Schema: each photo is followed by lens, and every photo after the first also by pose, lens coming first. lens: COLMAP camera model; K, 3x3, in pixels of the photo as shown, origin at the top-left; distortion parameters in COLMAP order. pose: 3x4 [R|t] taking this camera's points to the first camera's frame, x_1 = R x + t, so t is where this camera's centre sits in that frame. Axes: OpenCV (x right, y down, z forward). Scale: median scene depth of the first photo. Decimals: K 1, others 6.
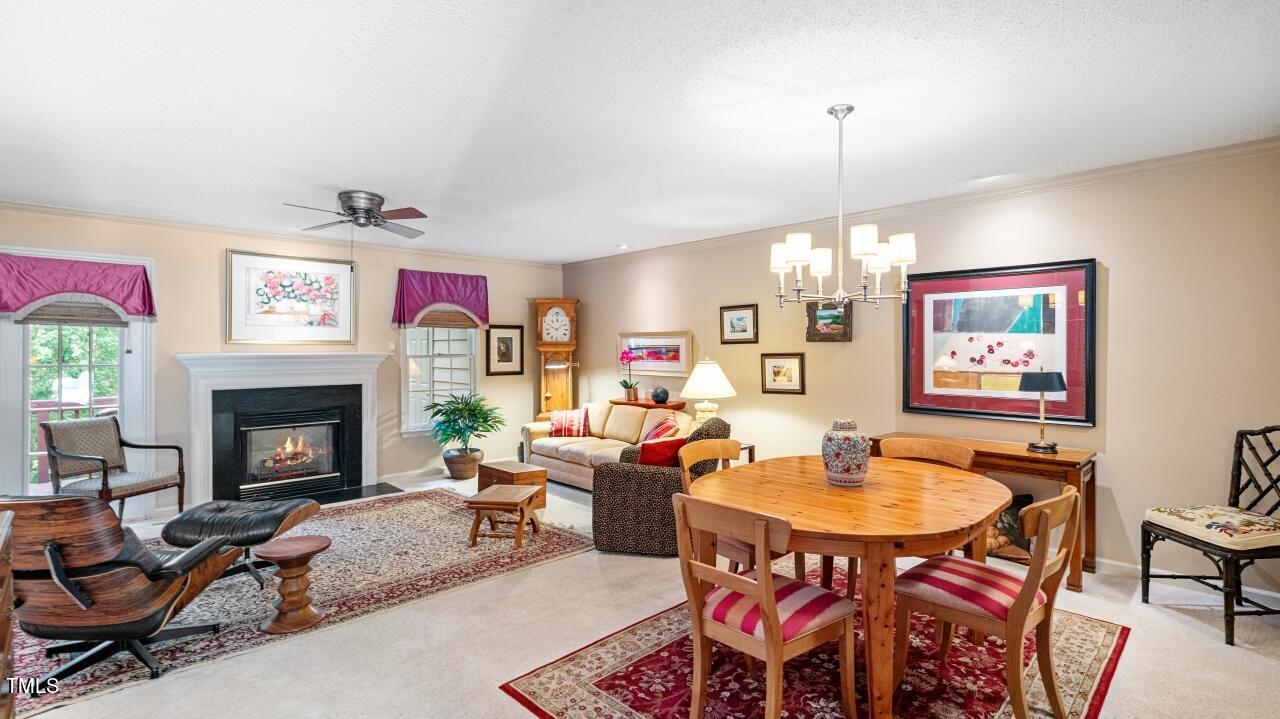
lens RADIAL K [[593.0, 0, 643.5], [0, 593.0, 351.9], [0, 0, 1]] dist [-0.001719, 0.001673]
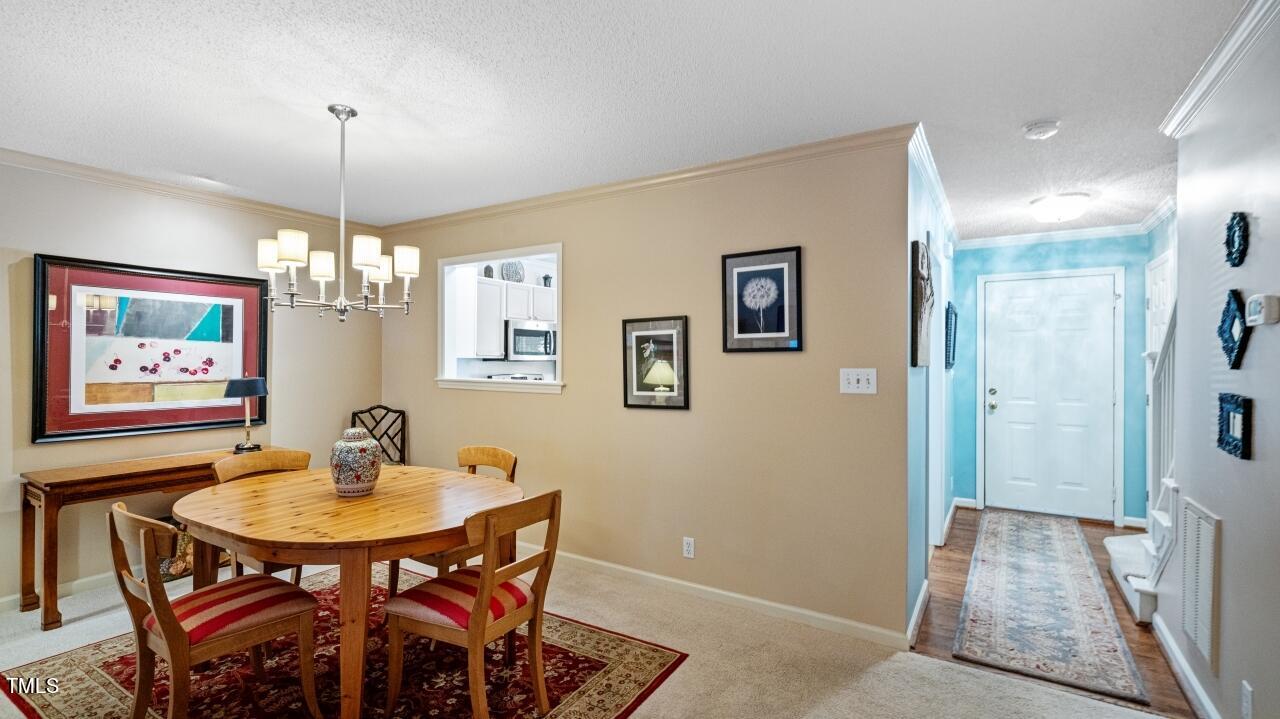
lens RADIAL K [[575.4, 0, 640.2], [0, 575.4, 354.3], [0, 0, 1]] dist [-0.005126, -0.000063]
pose [[-0.242298, 0.007122, 0.970176, -0.377877], [-0.001659, 0.999969, -0.007755, -0.002260], [-0.970201, -0.003489, -0.242278, 0.411994]]
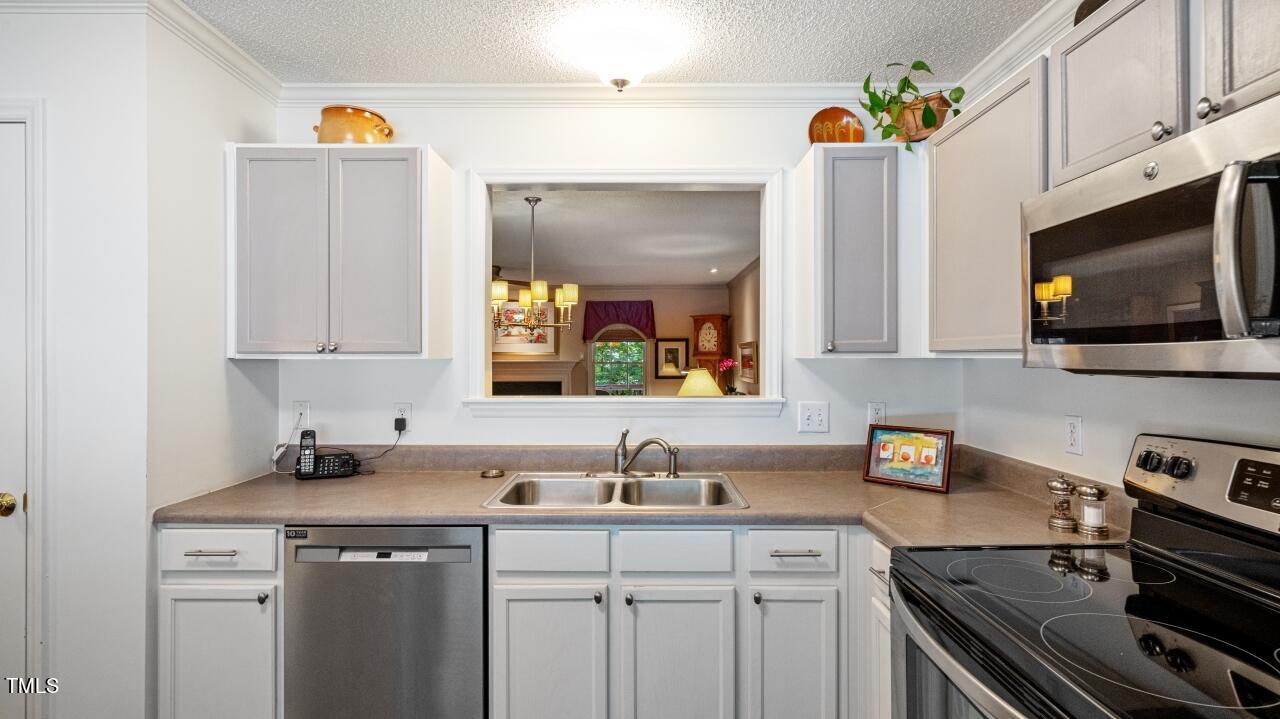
lens RADIAL K [[612.3, 0, 642.0], [0, 612.3, 354.2], [0, 0, 1]] dist [0.002391, 0.001071]
pose [[0.725852, -0.004257, -0.687837, 0.863722], [-0.001958, 0.999964, -0.008255, -0.002205], [0.687848, 0.007339, 0.725818, 0.039612]]
